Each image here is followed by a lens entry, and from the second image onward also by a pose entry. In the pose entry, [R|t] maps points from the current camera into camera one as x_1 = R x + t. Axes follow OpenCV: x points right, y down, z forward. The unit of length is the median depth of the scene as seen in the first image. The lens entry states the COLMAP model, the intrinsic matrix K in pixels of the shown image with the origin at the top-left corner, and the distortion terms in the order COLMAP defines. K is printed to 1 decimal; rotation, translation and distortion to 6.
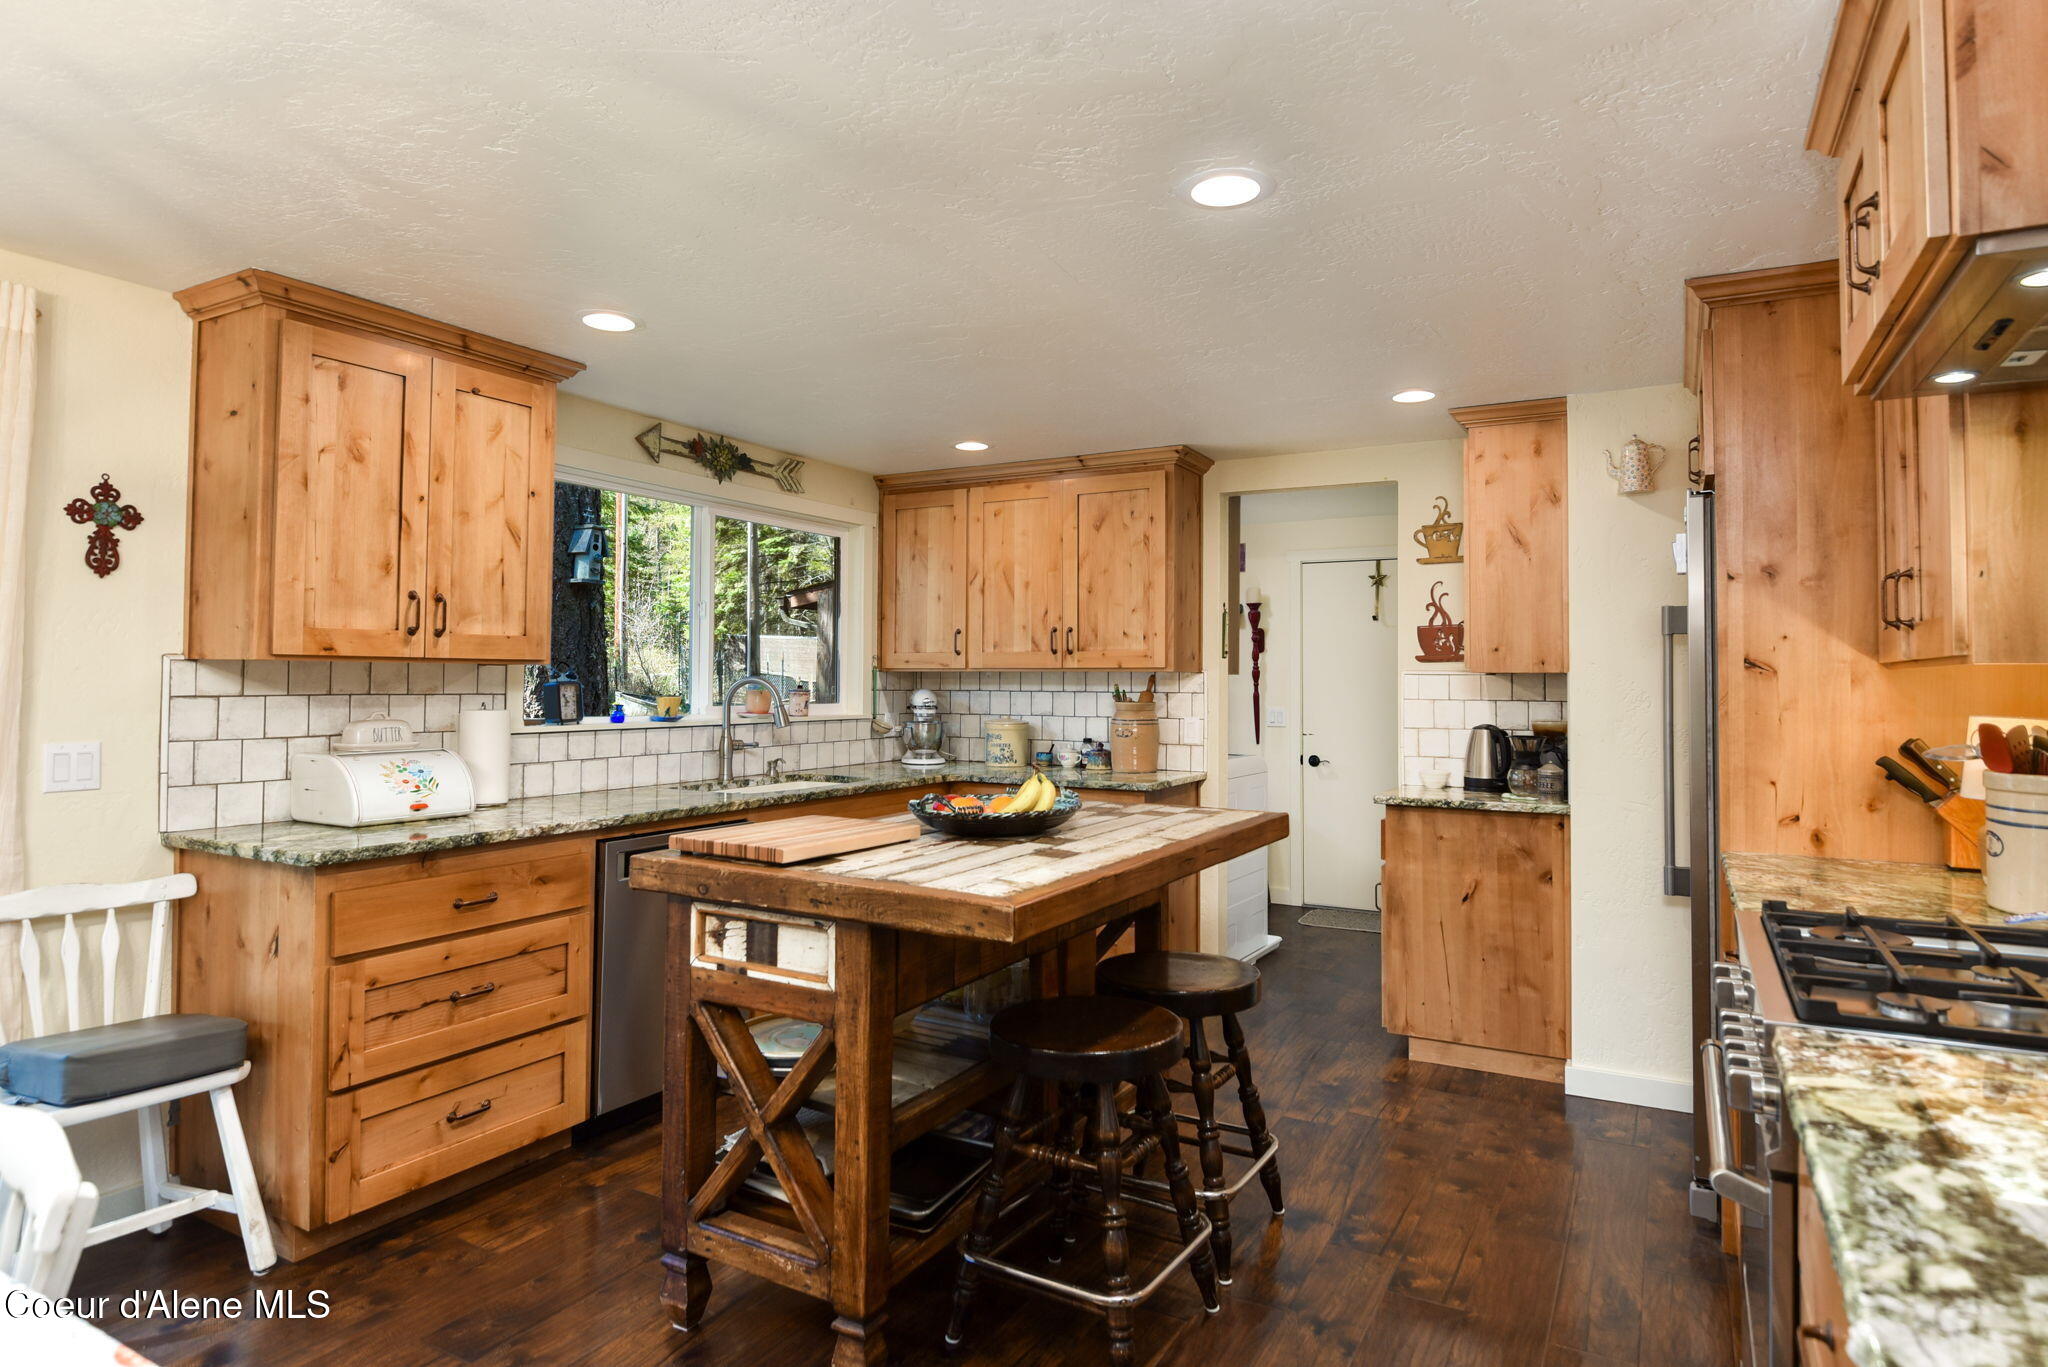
lens RADIAL K [[1178.8, 0, 1032.5], [0, 1178.8, 650.8], [0, 0, 1]] dist [0.041934, -0.051694]
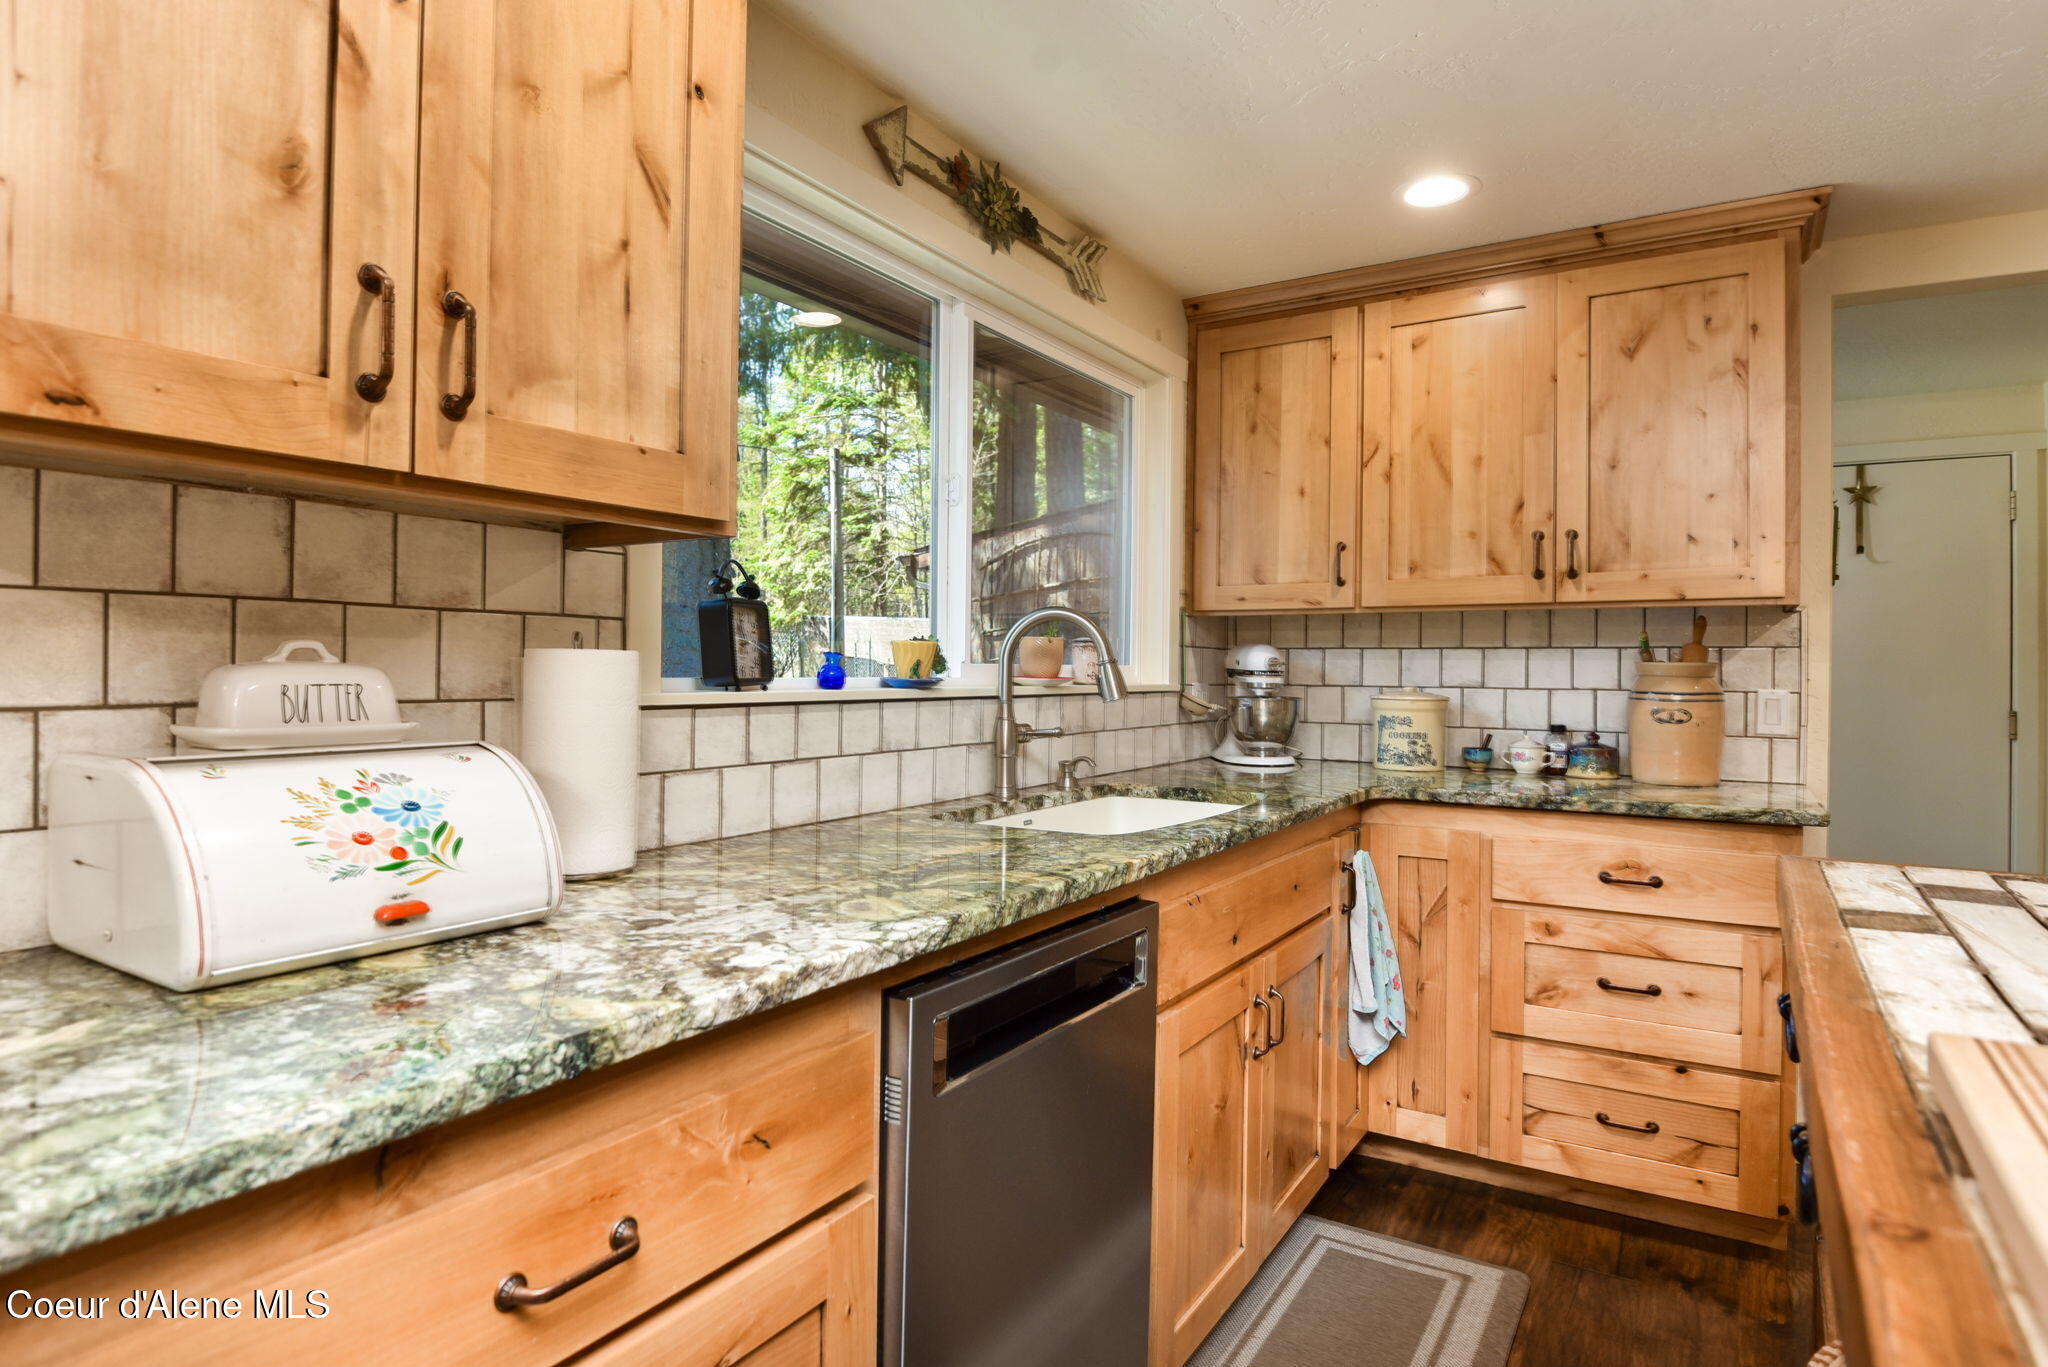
lens RADIAL K [[1071.5, 0, 1011.6], [0, 1071.5, 671.7], [0, 0, 1]] dist [0.023300, -0.035636]
pose [[0.999352, 0.003463, -0.035815, -0.237673], [-0.002569, 0.999684, 0.024986, 0.038662], [0.035890, -0.024878, 0.999046, 0.502614]]
